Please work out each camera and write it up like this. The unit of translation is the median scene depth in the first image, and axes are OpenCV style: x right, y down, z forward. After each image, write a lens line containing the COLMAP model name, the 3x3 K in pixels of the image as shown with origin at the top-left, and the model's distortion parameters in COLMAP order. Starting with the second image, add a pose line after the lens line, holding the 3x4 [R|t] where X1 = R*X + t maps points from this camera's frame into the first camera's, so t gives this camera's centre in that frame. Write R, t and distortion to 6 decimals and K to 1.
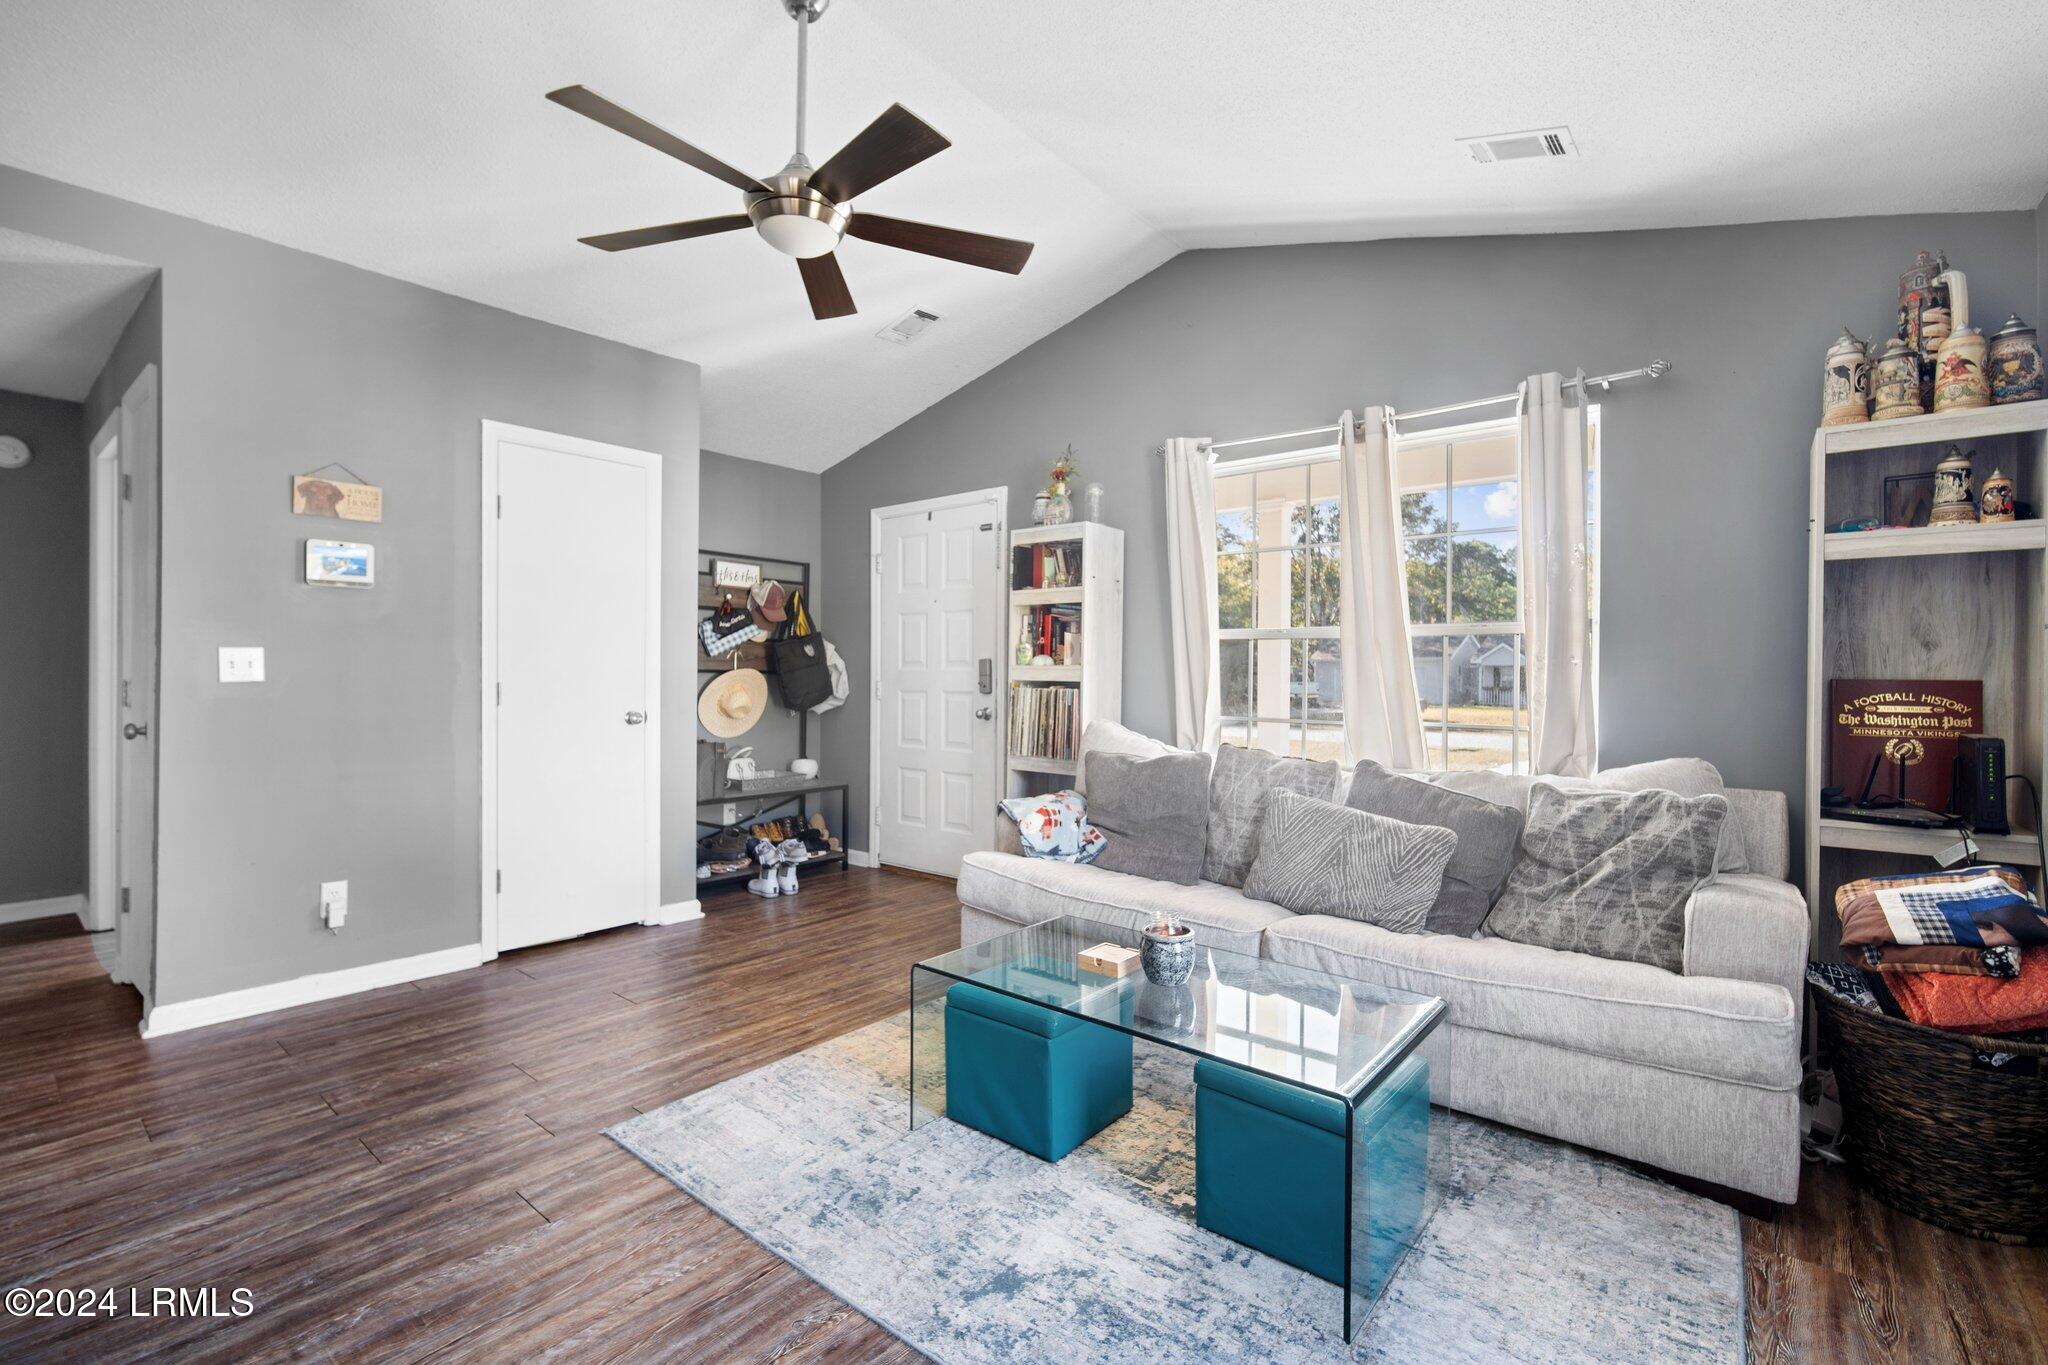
lens RADIAL K [[913.5, 0, 1040.8], [0, 913.5, 677.7], [0, 0, 1]] dist [0.002248, 0.000507]
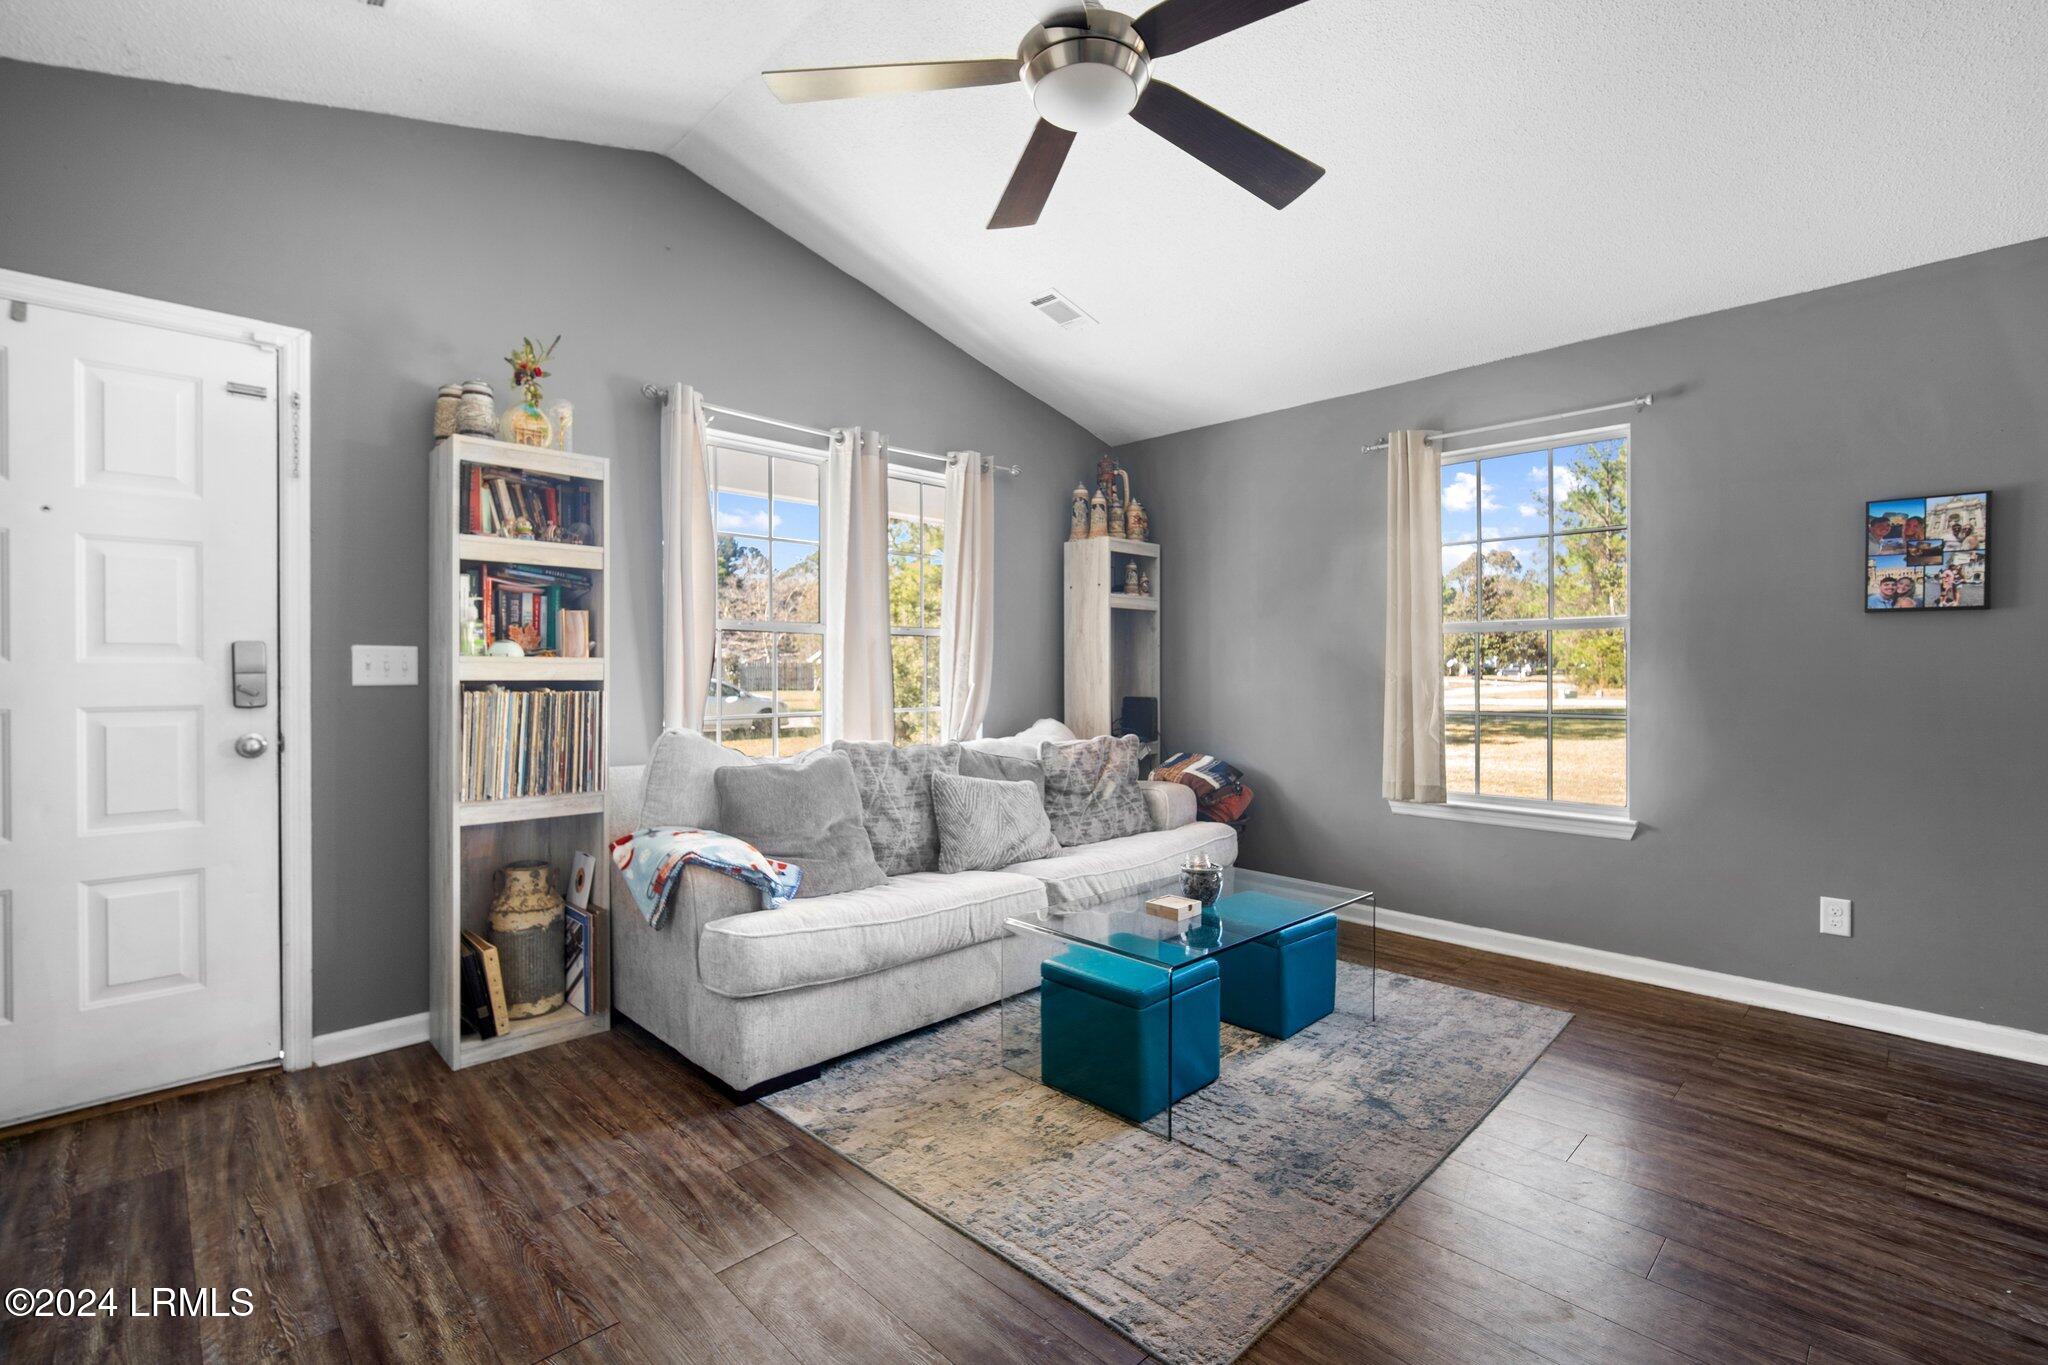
lens RADIAL K [[905.6, 0, 1026.5], [0, 905.6, 679.4], [0, 0, 1]] dist [-0.004198, 0.001033]
pose [[0.108296, -0.018132, 0.993953, -1.112544], [0.003609, 0.999834, 0.017846, -0.014502], [-0.994112, 0.001654, 0.108343, 1.050974]]
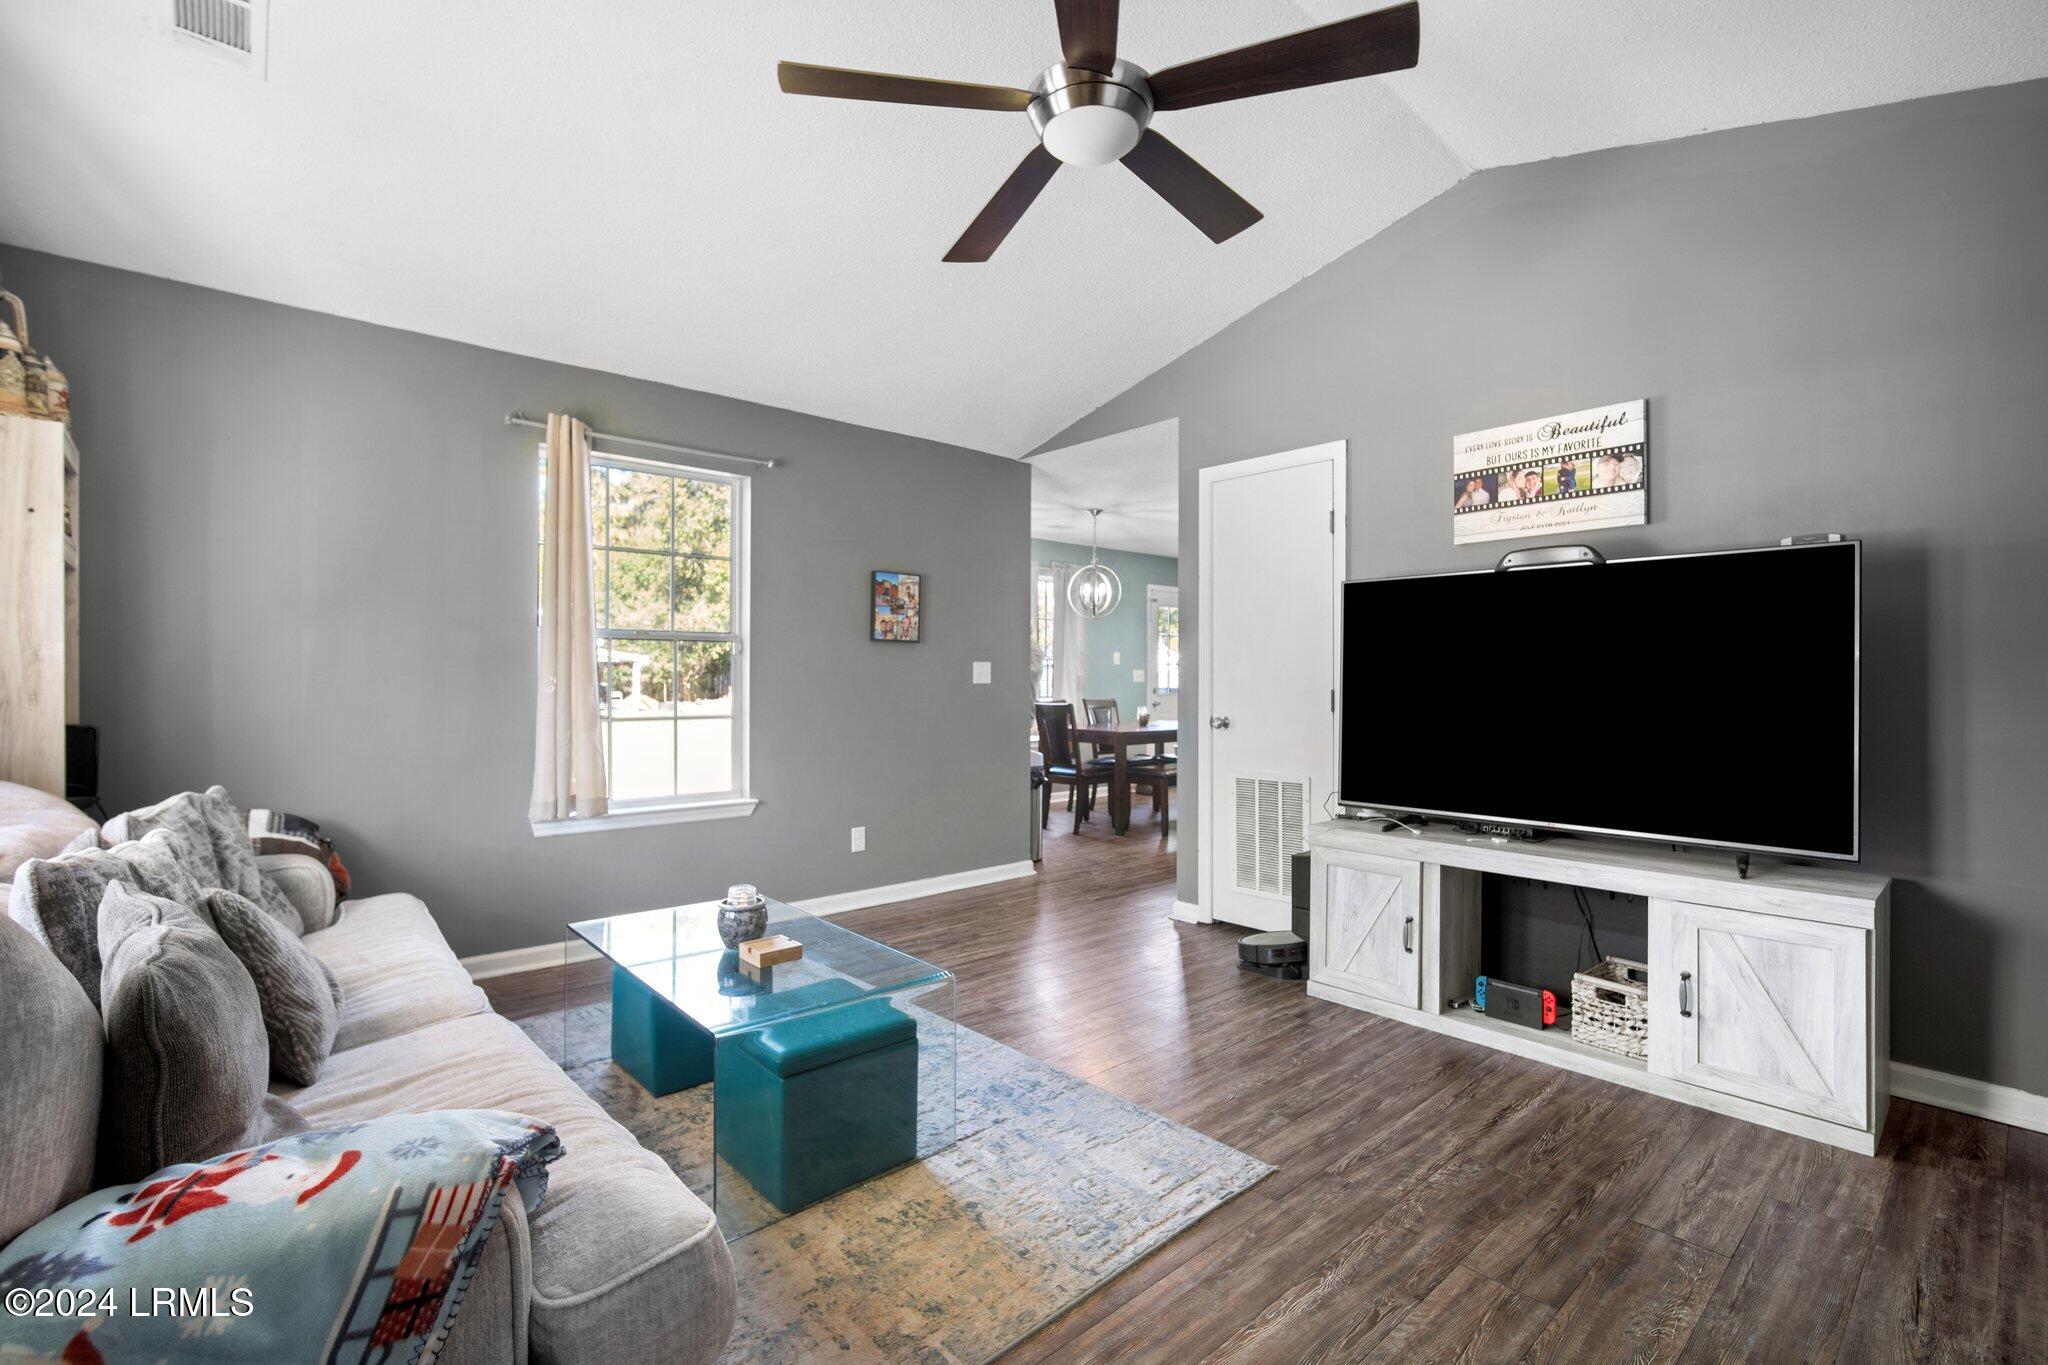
lens RADIAL K [[905.6, 0, 1026.5], [0, 905.6, 679.4], [0, 0, 1]] dist [-0.004198, 0.001033]
pose [[-0.986019, -0.008202, 0.166431, -0.375578], [-0.007669, 0.999963, 0.003844, -0.006772], [-0.166457, 0.002514, -0.986046, 1.945786]]
